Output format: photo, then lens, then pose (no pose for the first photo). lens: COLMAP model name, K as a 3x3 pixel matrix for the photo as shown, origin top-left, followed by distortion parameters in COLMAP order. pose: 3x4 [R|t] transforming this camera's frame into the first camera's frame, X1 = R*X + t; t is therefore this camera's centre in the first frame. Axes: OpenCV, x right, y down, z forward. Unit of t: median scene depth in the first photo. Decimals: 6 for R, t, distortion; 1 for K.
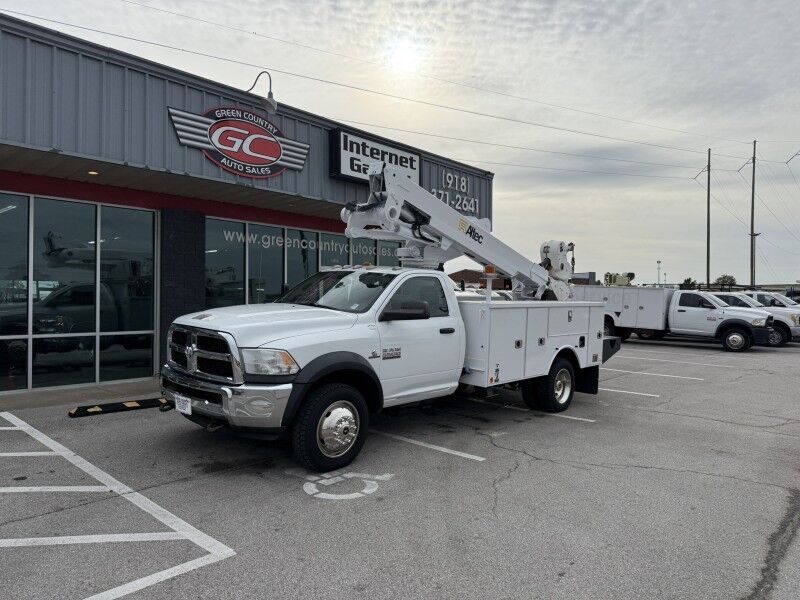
lens RADIAL K [[554.3, 0, 399.0], [0, 554.3, 299.7], [0, 0, 1]] dist [0.083580, -0.142937]
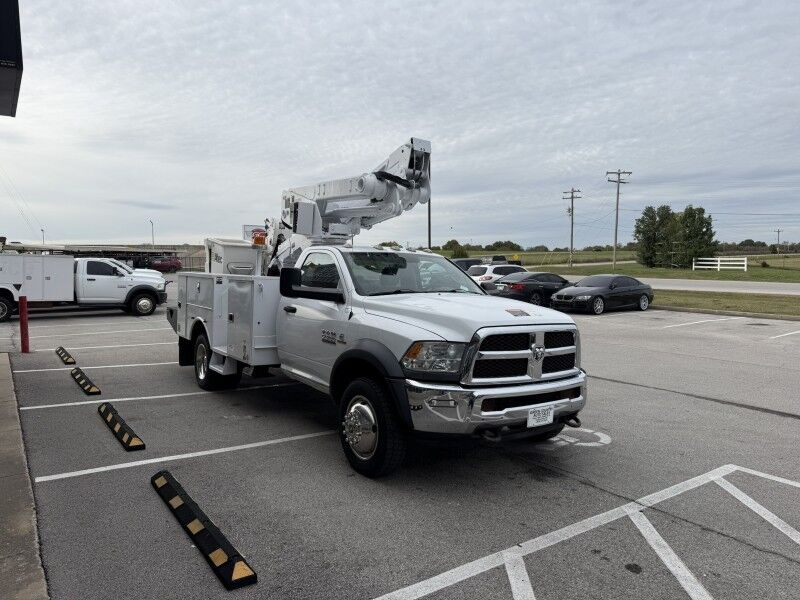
lens RADIAL K [[561.3, 0, 382.1], [0, 561.3, 296.9], [0, 0, 1]] dist [-0.002769, -0.001121]
pose [[0.234554, -0.074024, 0.969281, -0.707727], [0.004248, 0.997165, 0.075125, -0.036462], [-0.972094, -0.013503, 0.234204, 0.578873]]
